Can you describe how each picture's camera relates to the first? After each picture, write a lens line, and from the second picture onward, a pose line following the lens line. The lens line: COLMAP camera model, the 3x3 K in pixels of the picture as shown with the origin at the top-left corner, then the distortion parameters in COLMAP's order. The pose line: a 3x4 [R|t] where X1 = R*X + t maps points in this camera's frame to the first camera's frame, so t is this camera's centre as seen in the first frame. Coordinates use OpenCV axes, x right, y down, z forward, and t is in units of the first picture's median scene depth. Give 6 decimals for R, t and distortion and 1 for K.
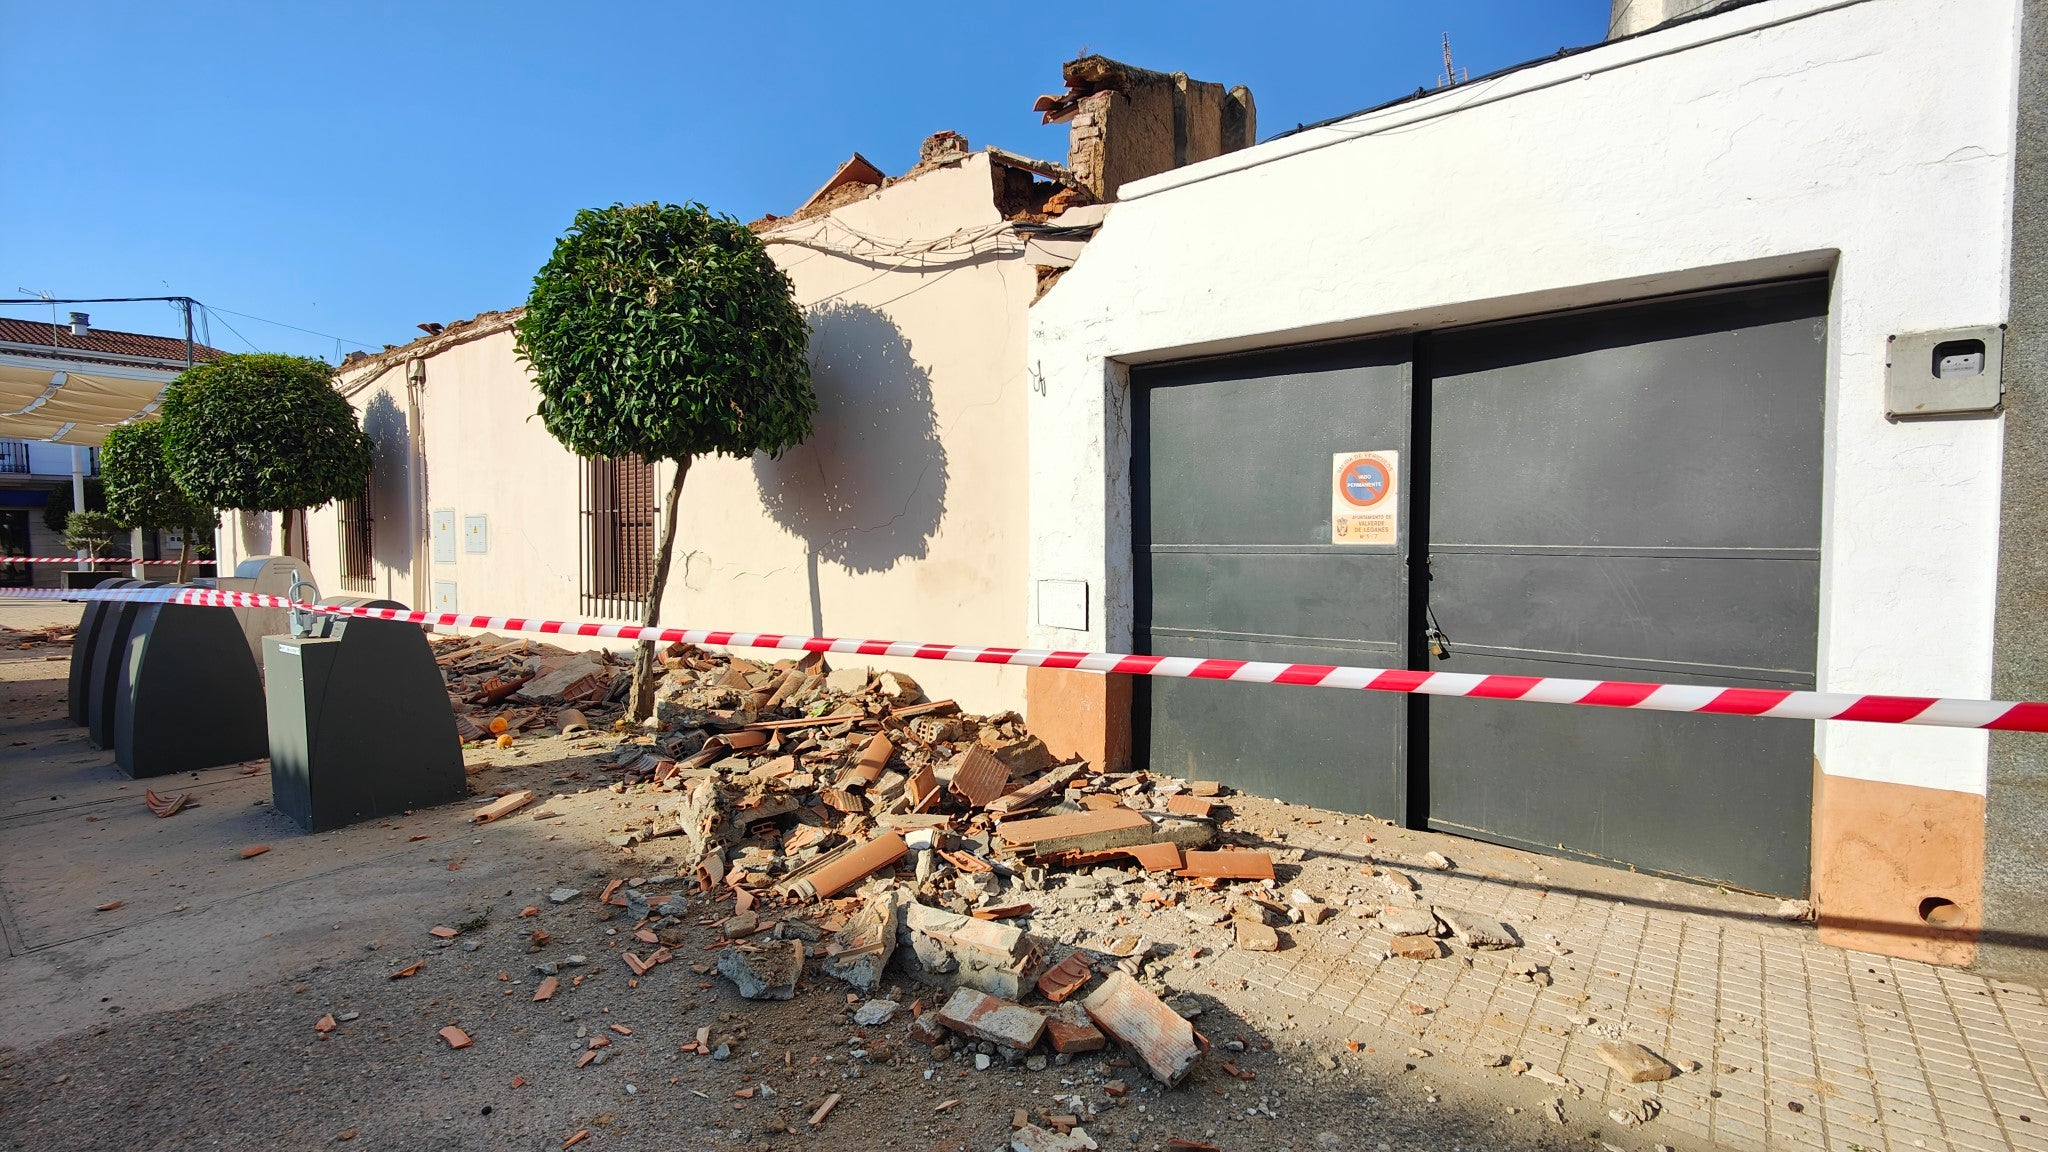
lens RADIAL K [[901.1, 0, 1024.0], [0, 901.1, 576.0], [0, 0, 1]] dist [0.037323, -0.040277]
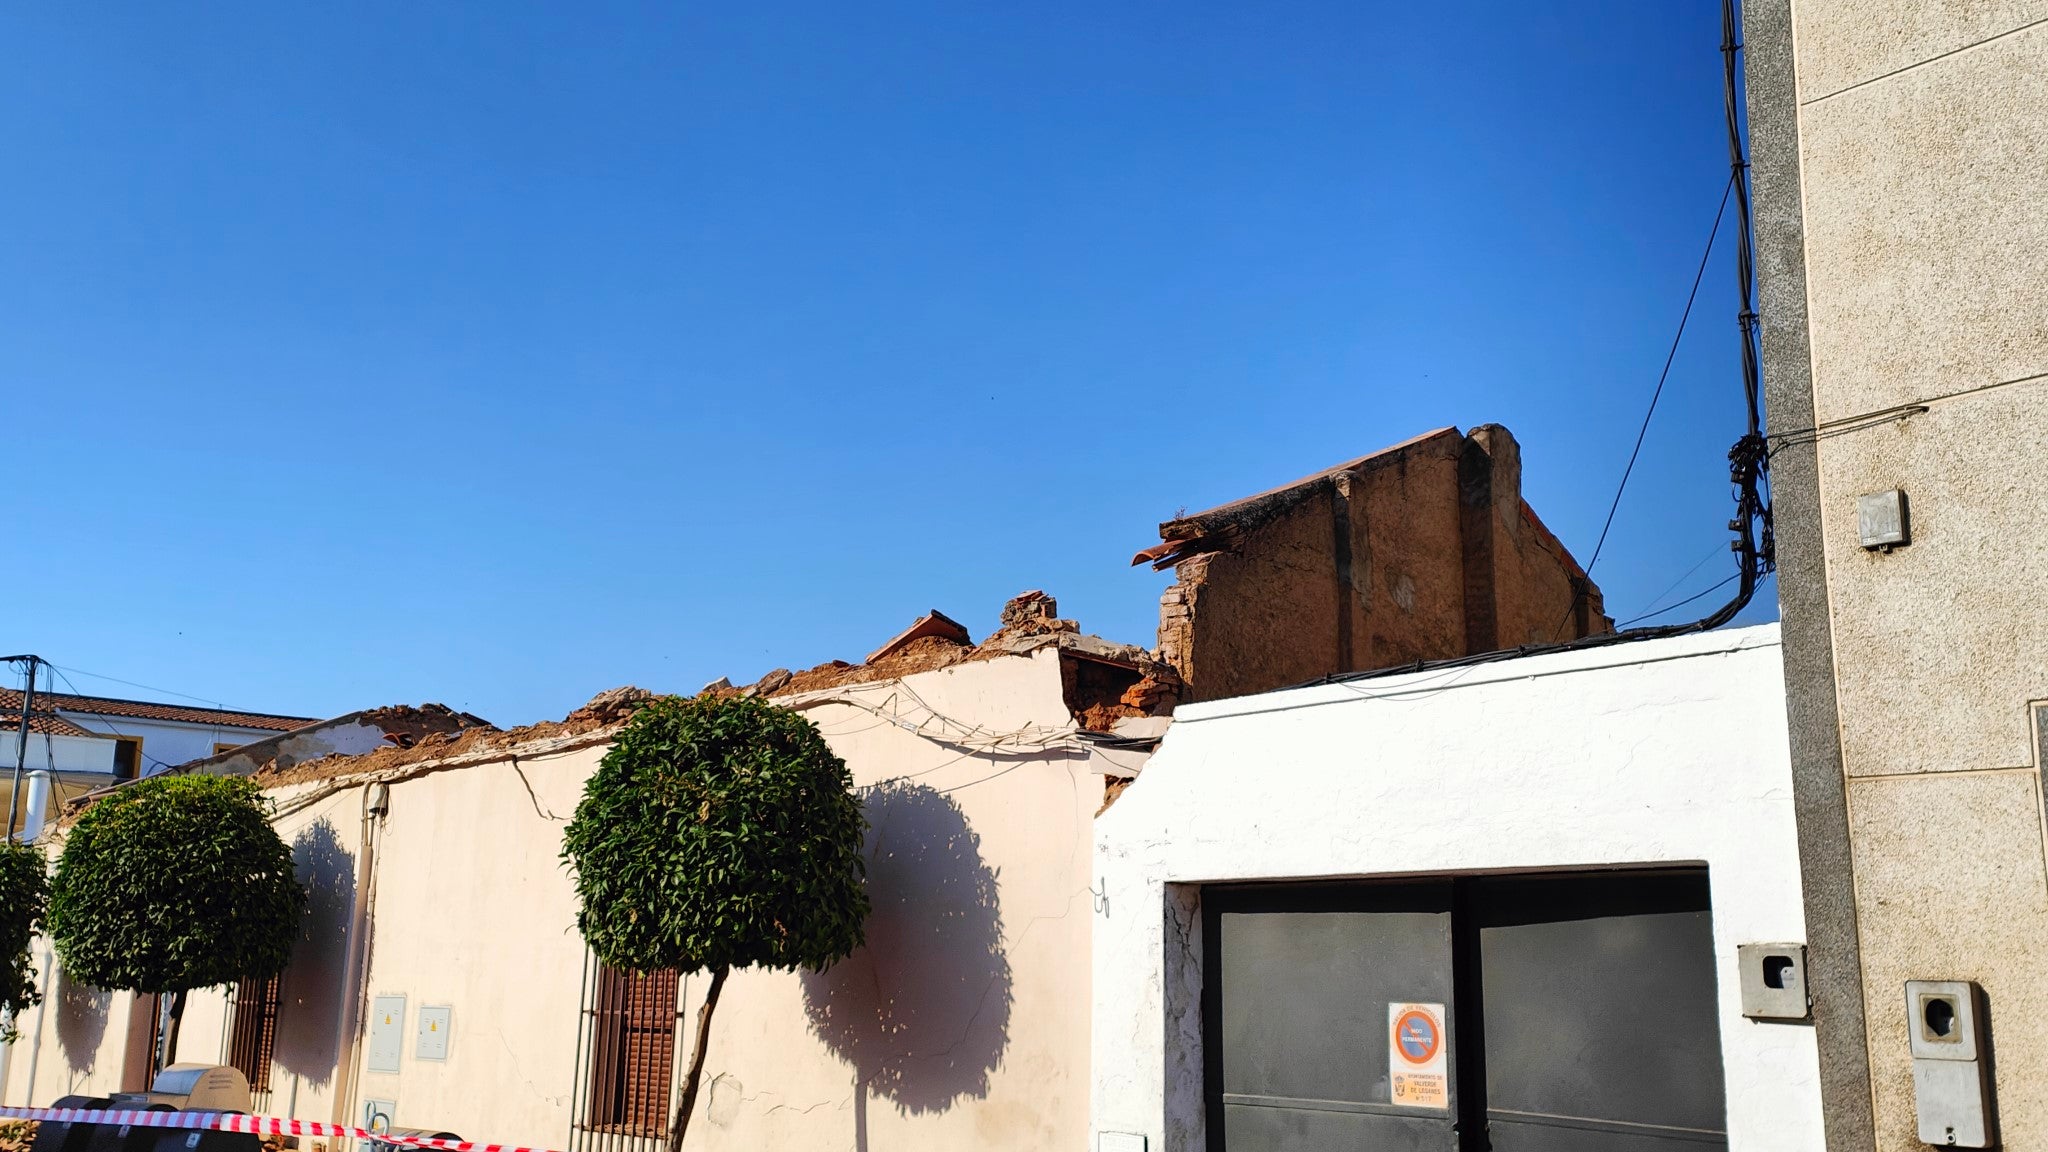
lens RADIAL K [[1886.5, 0, 989.0], [0, 1886.5, 601.7], [0, 0, 1]] dist [0.063322, 0.011721]
pose [[0.978718, -0.020226, -0.204210, 0.285148], [-0.032010, 0.967902, -0.249280, -0.029001], [0.202697, 0.250512, 0.946656, -0.848006]]
